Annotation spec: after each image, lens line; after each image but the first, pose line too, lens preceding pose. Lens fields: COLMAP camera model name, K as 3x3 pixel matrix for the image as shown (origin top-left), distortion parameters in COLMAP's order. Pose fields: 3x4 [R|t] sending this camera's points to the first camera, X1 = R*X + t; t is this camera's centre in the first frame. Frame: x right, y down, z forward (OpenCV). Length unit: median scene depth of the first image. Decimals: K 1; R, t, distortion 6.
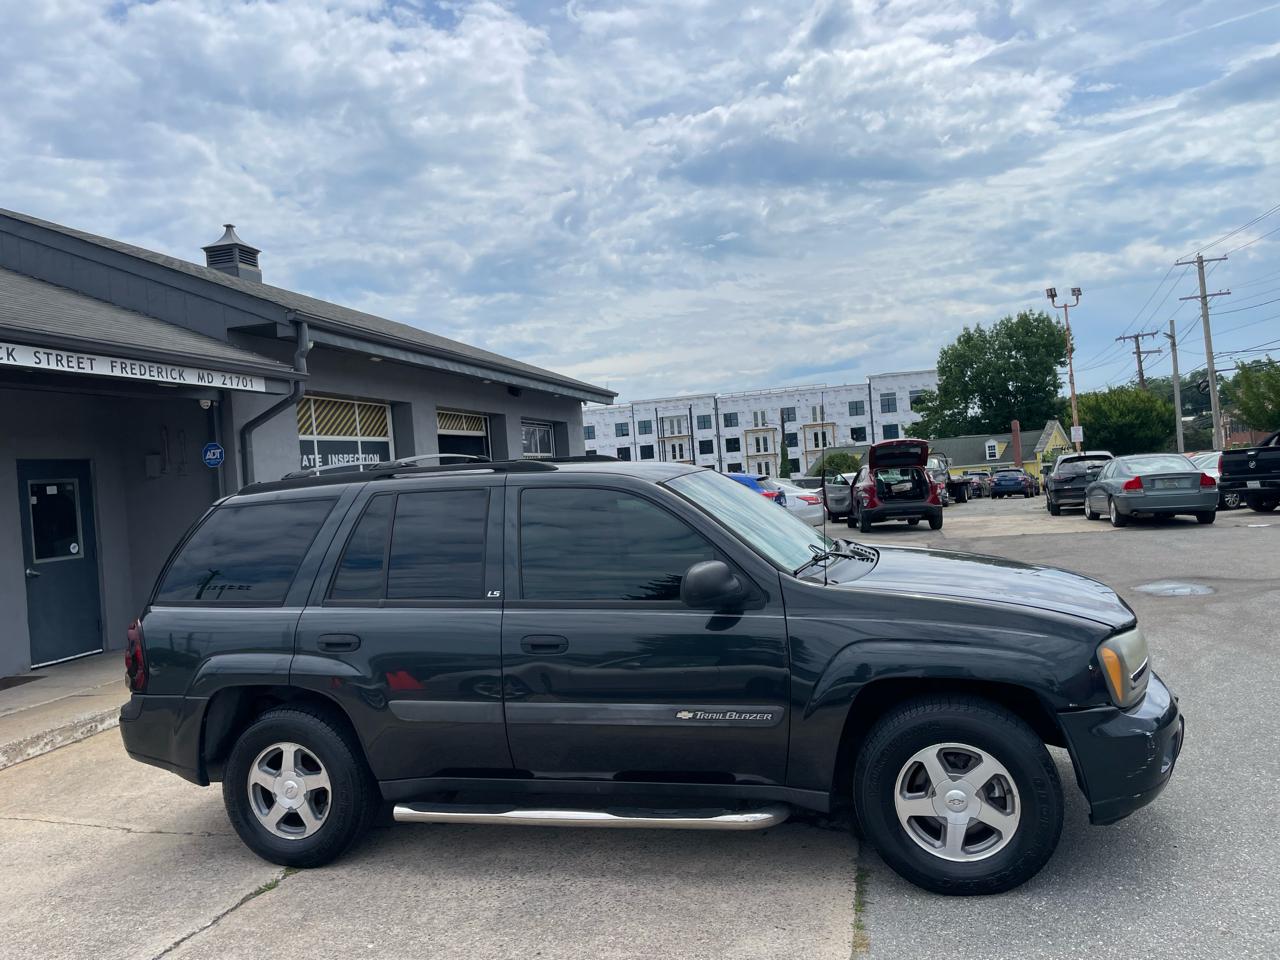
lens RADIAL K [[964.8, 0, 643.9], [0, 964.8, 458.1], [0, 0, 1]] dist [0.087198, -0.115405]
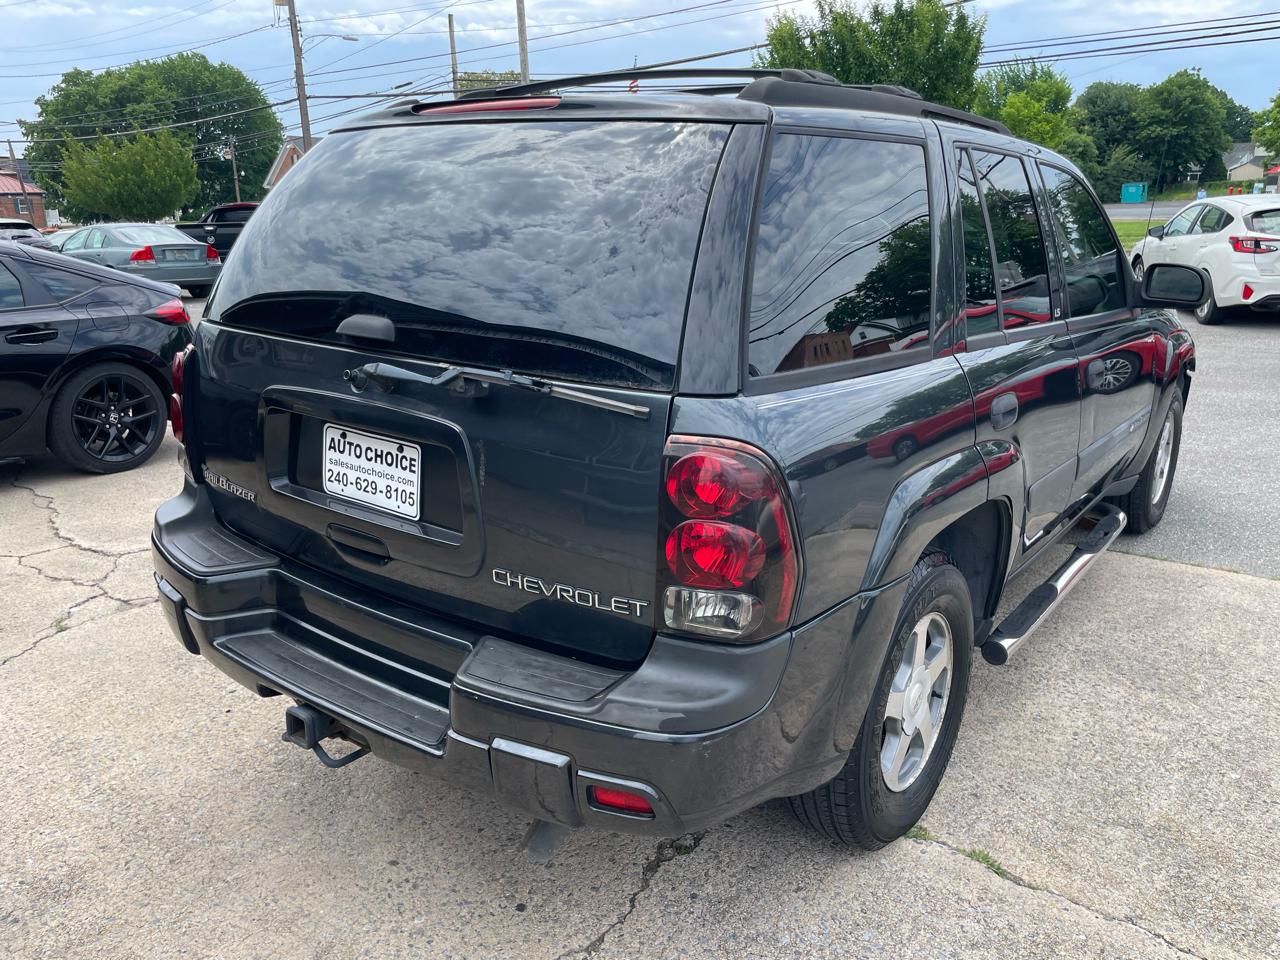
lens RADIAL K [[964.8, 0, 655.0], [0, 964.8, 469.1], [0, 0, 1]] dist [0.087198, -0.115405]
pose [[0.357514, -0.170970, 0.918125, -0.270020], [-0.034363, 0.980026, 0.195878, 0.036101], [-0.933275, -0.101578, 0.344498, 0.296611]]
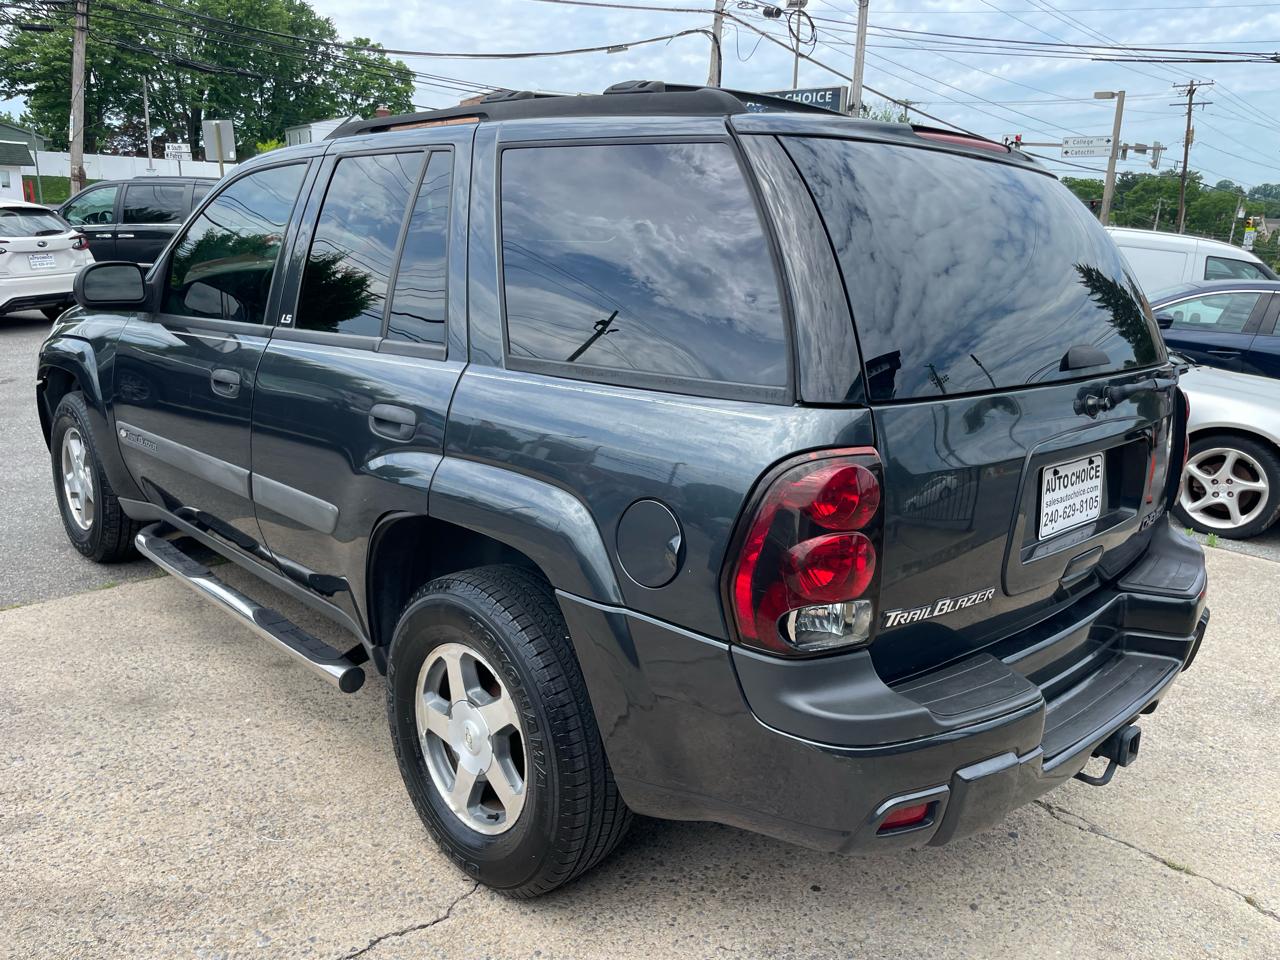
lens RADIAL K [[964.8, 0, 645.1], [0, 964.8, 482.3], [0, 0, 1]] dist [0.087198, -0.115405]
pose [[-0.863962, -0.083286, 0.496621, -0.174995], [0.023988, 0.978301, 0.205796, 0.031757], [-0.502985, 0.189713, -0.843217, 0.534406]]
